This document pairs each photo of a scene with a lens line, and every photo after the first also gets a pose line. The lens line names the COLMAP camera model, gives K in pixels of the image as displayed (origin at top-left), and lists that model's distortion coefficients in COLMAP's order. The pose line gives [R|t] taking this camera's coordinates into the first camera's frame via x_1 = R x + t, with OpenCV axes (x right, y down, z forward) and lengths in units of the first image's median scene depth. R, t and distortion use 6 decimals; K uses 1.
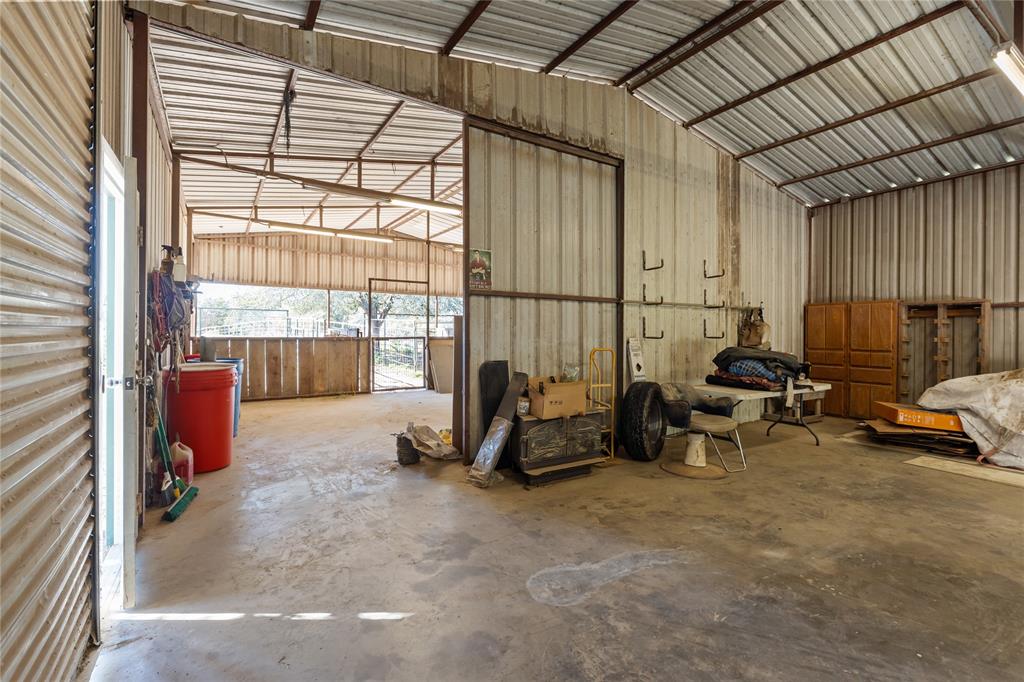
lens RADIAL K [[460.7, 0, 512.2], [0, 460.7, 334.8], [0, 0, 1]] dist [-0.001154, 0.000361]
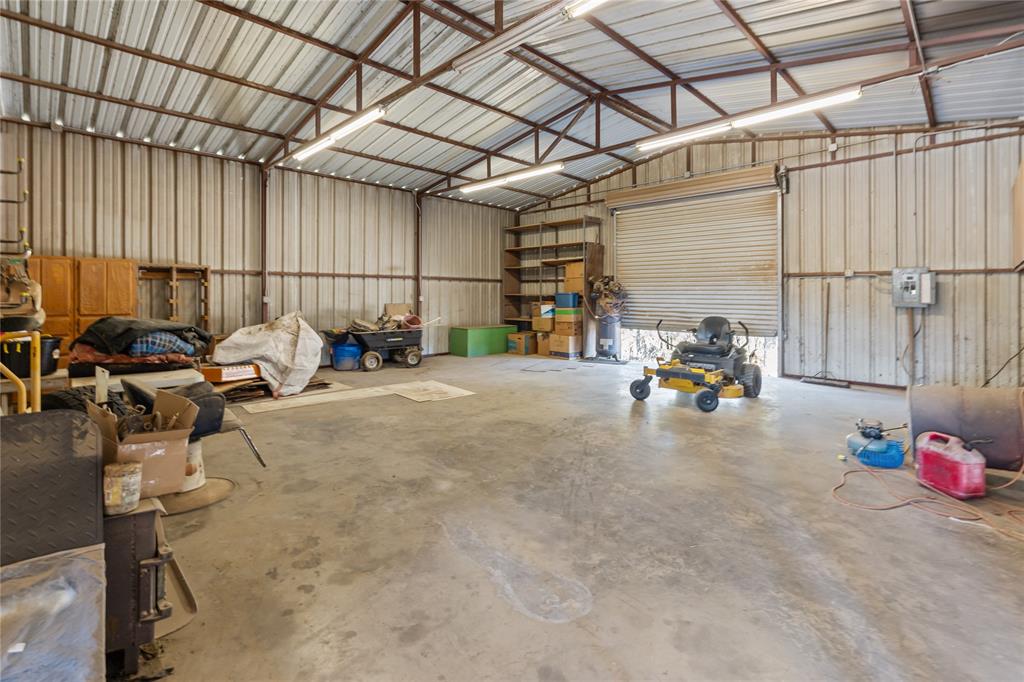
lens RADIAL K [[460.7, 0, 516.7], [0, 460.7, 294.3], [0, 0, 1]] dist [-0.001154, 0.000361]
pose [[-0.218100, -0.003384, 0.975921, -0.504417], [0.002467, 0.999989, 0.004019, -0.013279], [-0.975923, 0.003284, -0.218089, 0.878974]]
